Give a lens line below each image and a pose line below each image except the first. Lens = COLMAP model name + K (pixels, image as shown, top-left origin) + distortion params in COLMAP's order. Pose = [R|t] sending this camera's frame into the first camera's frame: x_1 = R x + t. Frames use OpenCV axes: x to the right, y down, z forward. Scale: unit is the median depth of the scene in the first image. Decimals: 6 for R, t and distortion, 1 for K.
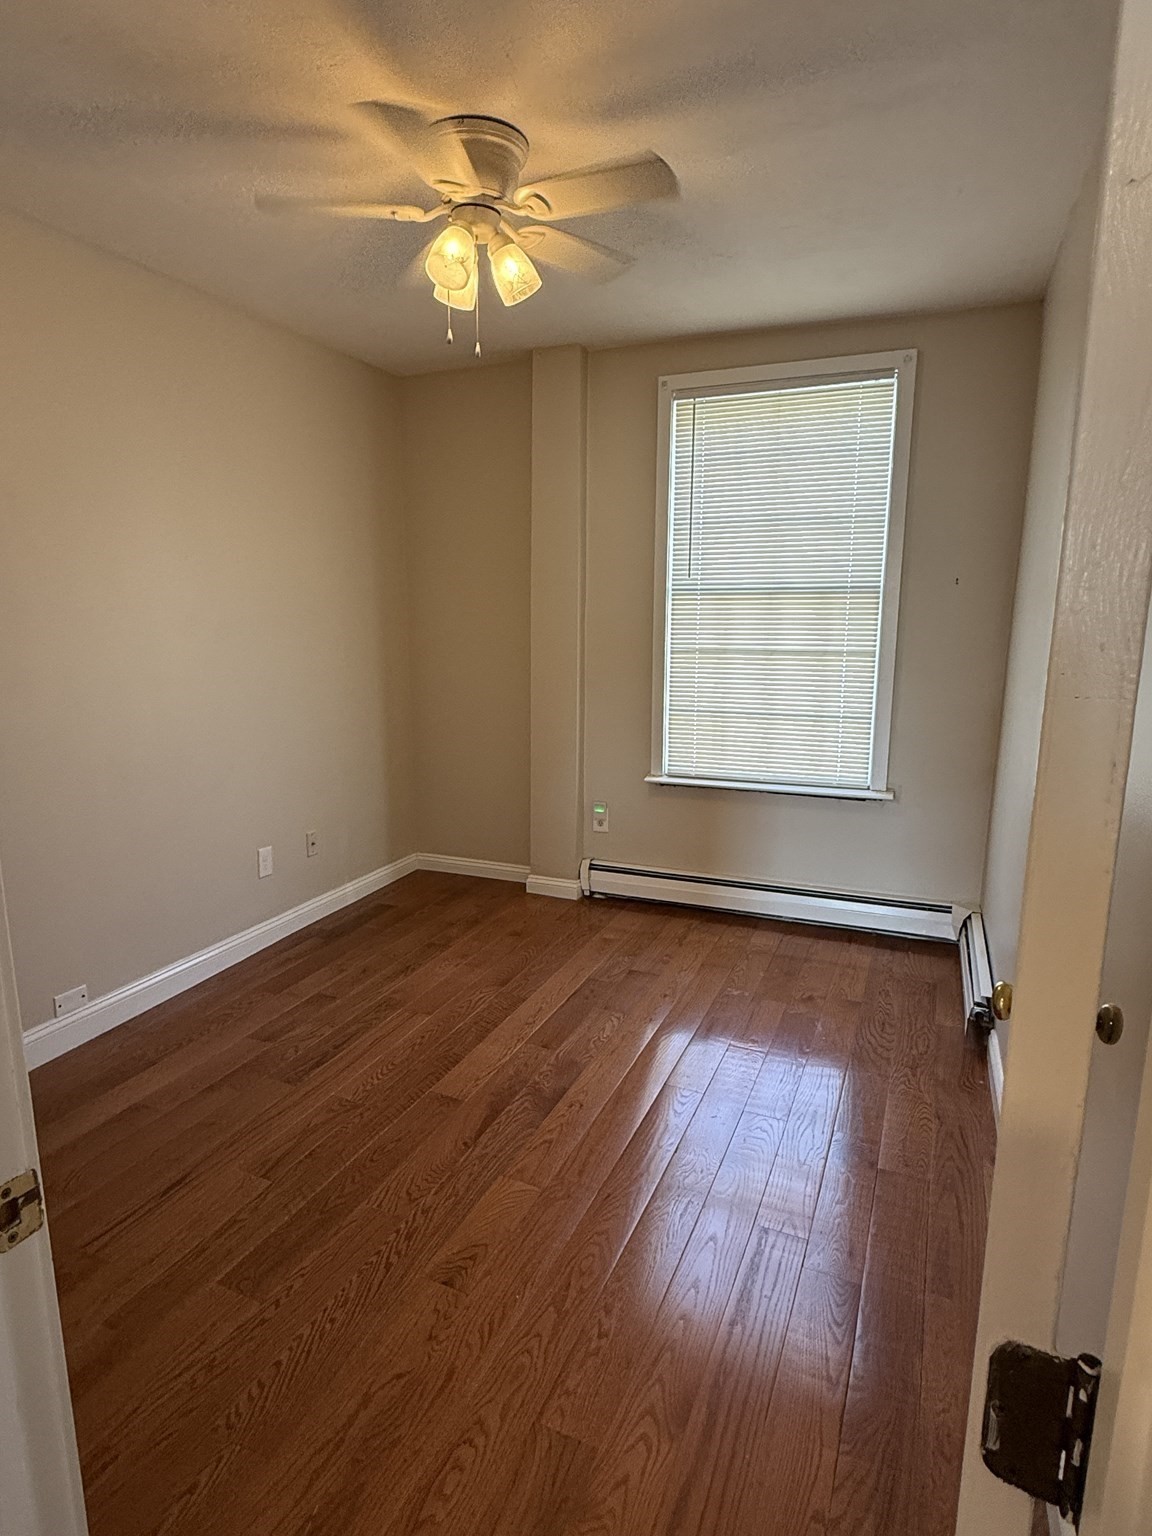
lens RADIAL K [[831.4, 0, 576.0], [0, 831.4, 768.0], [0, 0, 1]] dist [0.000619, 0.000090]
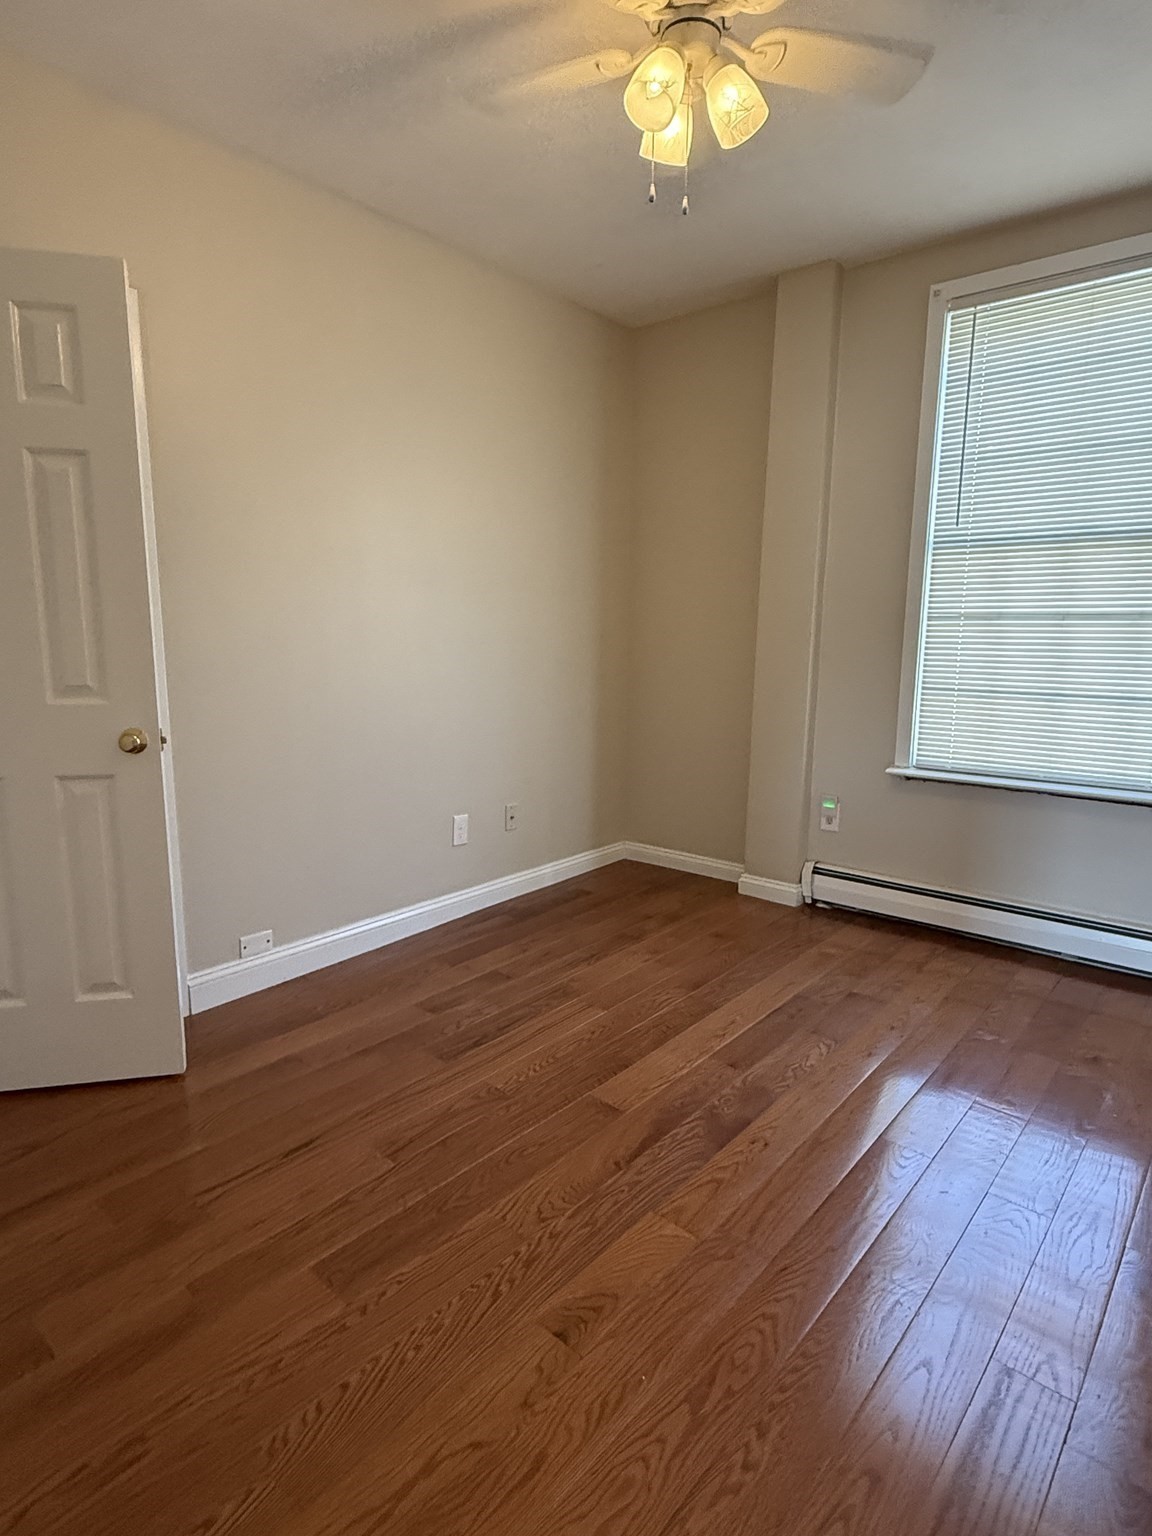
lens RADIAL K [[831.4, 0, 576.0], [0, 831.4, 768.0], [0, 0, 1]] dist [0.000619, 0.000090]
pose [[0.955163, 0.055948, -0.290746, 0.039879], [-0.061689, 0.998039, -0.010613, 0.056946], [0.289582, 0.028073, 0.956741, 0.151899]]
